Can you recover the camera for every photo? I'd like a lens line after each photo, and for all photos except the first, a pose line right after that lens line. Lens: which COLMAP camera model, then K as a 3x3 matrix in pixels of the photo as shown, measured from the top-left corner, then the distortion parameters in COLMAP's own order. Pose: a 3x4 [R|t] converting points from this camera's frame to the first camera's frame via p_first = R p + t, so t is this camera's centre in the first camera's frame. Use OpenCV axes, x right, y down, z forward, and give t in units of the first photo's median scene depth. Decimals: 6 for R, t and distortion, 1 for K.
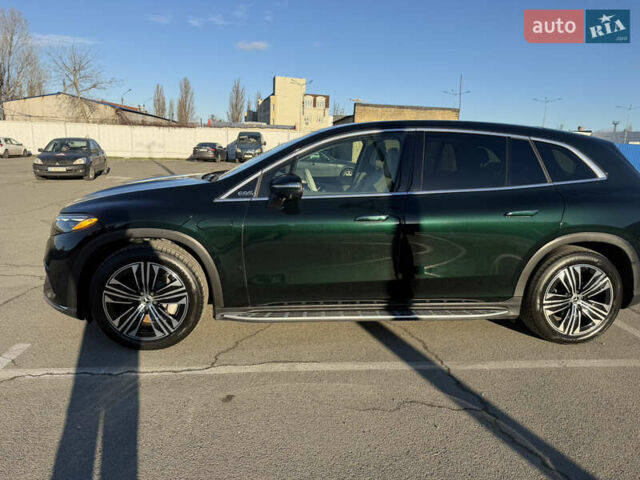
lens RADIAL K [[453.5, 0, 323.6], [0, 453.5, 240.8], [0, 0, 1]] dist [0.004346, -0.005708]
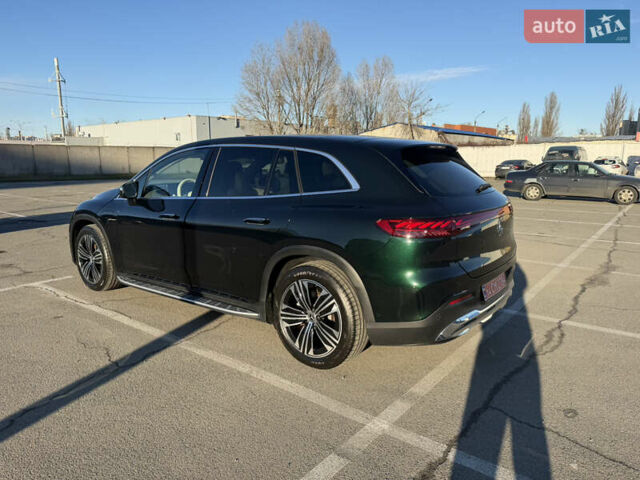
lens RADIAL K [[455.3, 0, 318.6], [0, 455.3, 231.3], [0, 0, 1]] dist [0.003799, -0.008279]
pose [[0.727198, 0.074479, -0.682375, 1.186049], [-0.116460, 0.993071, -0.015720, -0.033594], [0.676476, 0.090901, 0.730833, 0.310138]]
